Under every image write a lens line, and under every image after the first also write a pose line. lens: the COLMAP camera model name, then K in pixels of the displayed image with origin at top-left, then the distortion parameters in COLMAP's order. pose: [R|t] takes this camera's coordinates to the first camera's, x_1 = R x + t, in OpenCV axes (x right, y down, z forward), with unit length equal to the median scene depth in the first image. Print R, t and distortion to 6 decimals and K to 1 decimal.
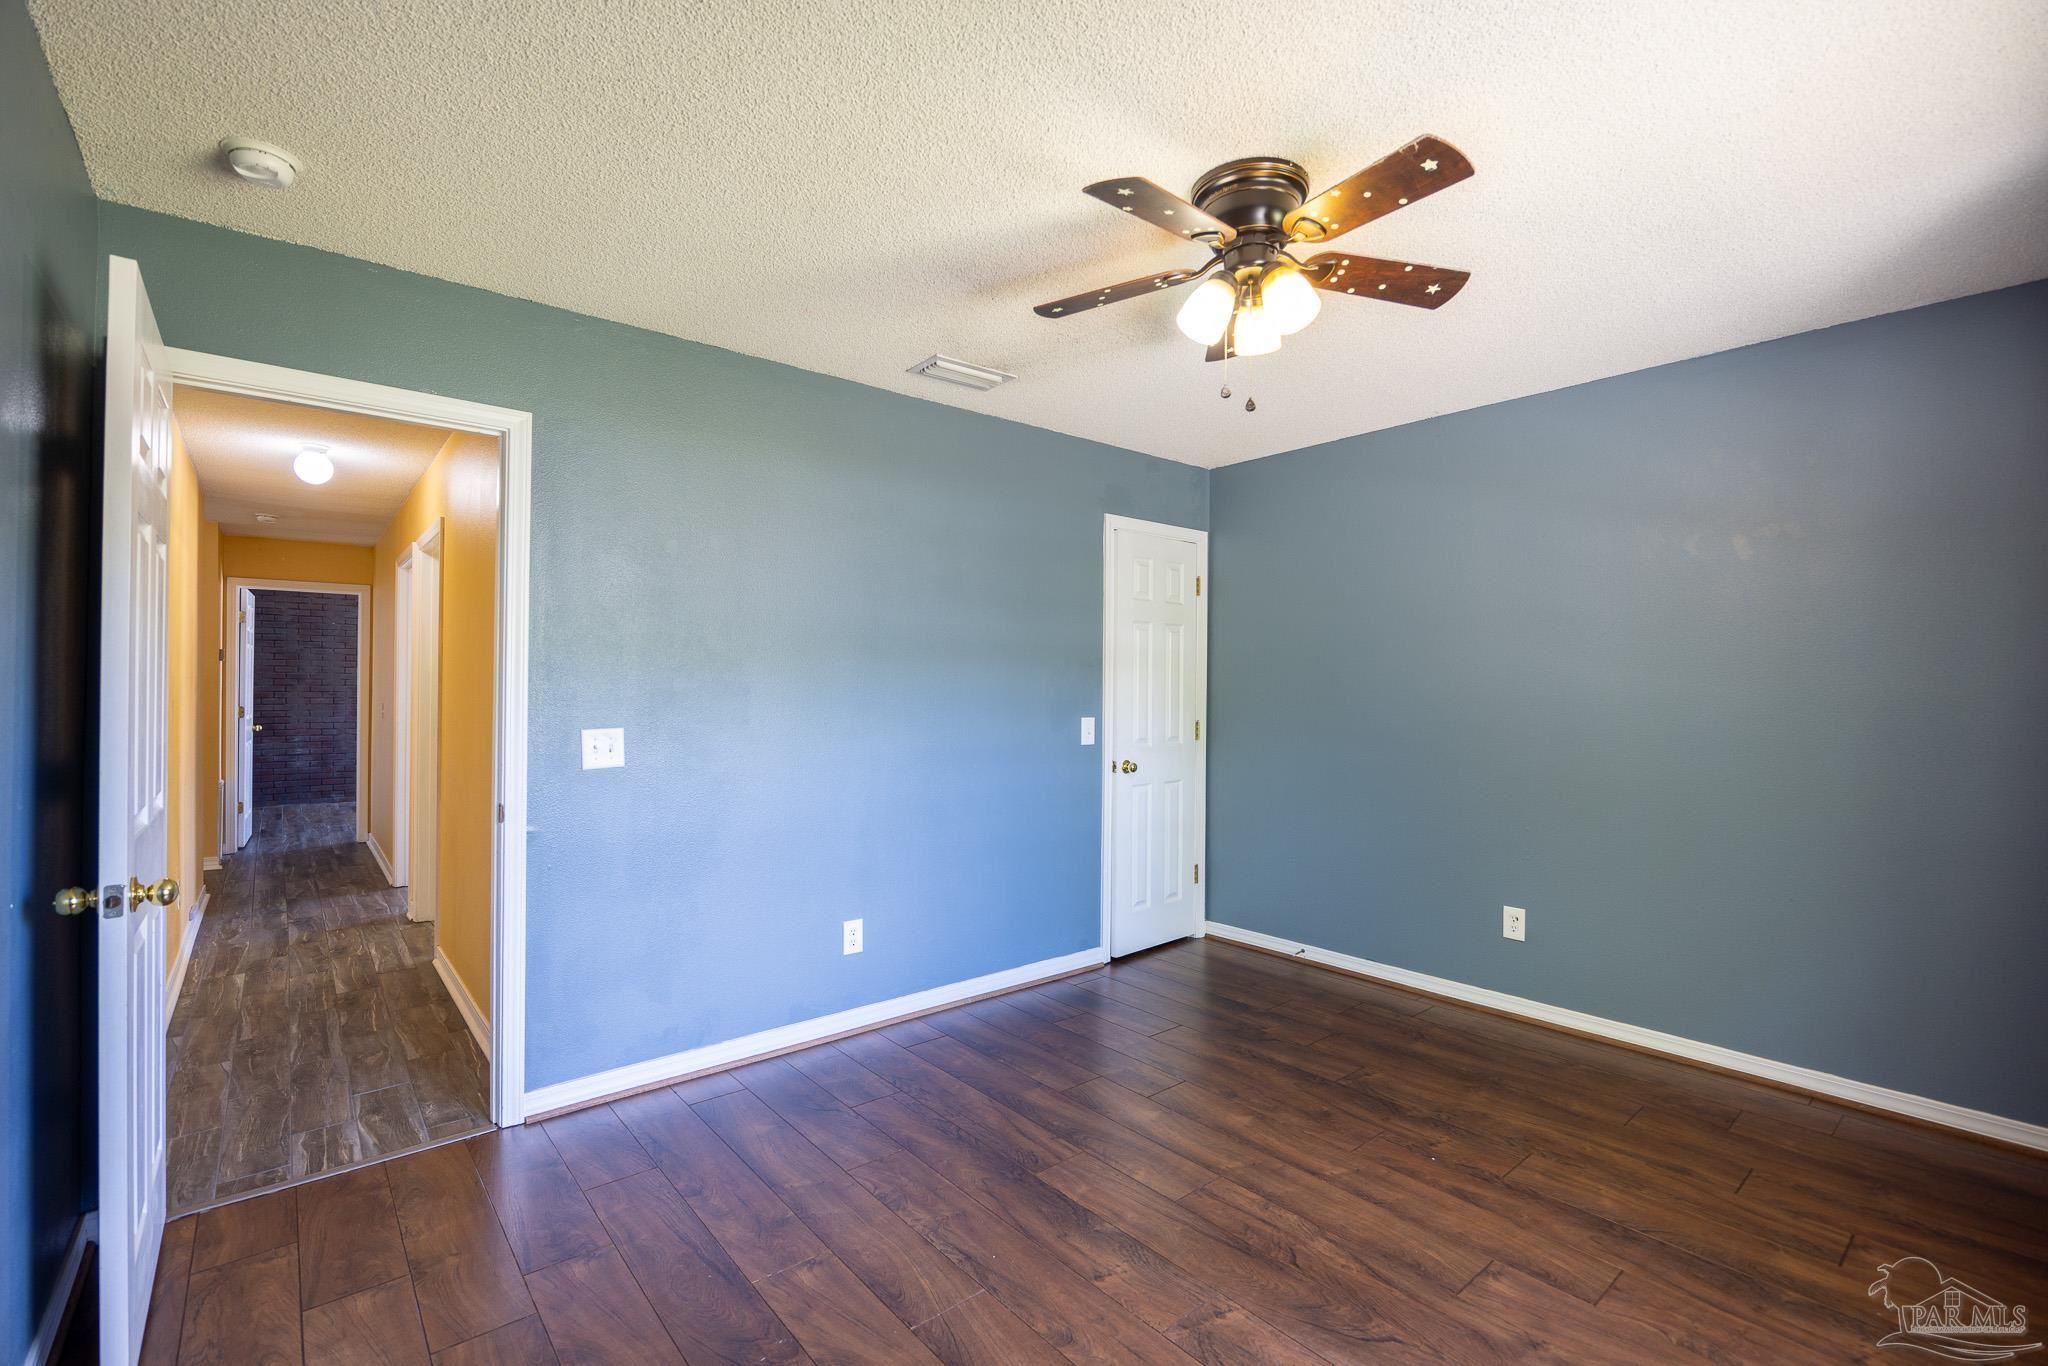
lens RADIAL K [[894.9, 0, 1031.5], [0, 894.9, 688.2], [0, 0, 1]] dist [-0.016781, 0.000241]
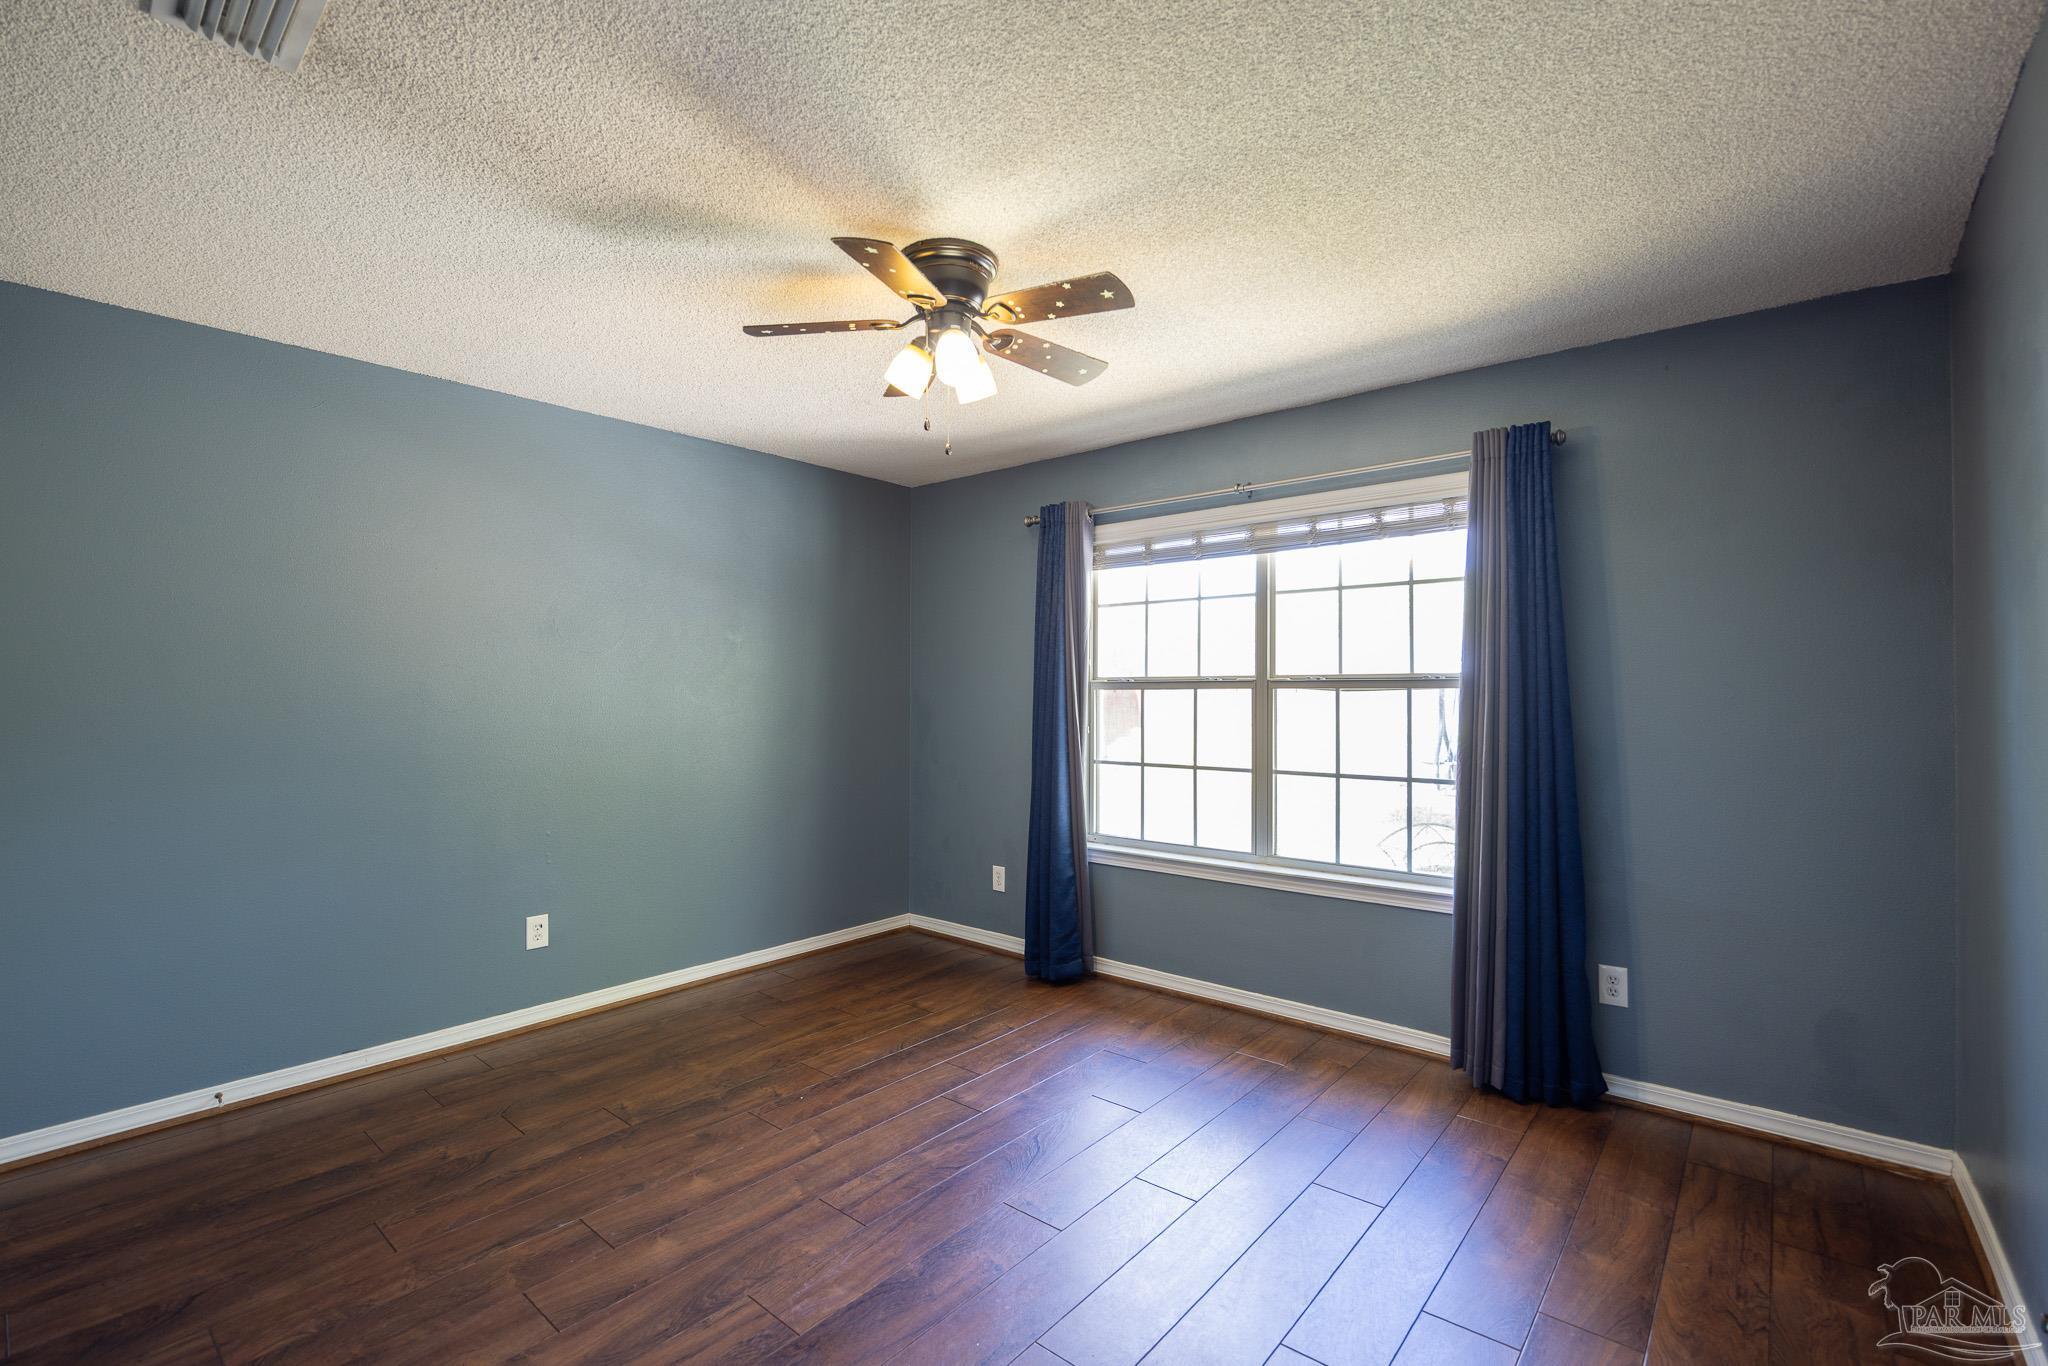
lens RADIAL K [[926.5, 0, 986.6], [0, 926.5, 652.7], [0, 0, 1]] dist [0.000166, 0.000090]
pose [[-0.155889, 0.039713, 0.986976, -0.733787], [-0.000257, 0.999190, -0.040245, -0.008266], [-0.987775, -0.006527, -0.155753, 0.852667]]
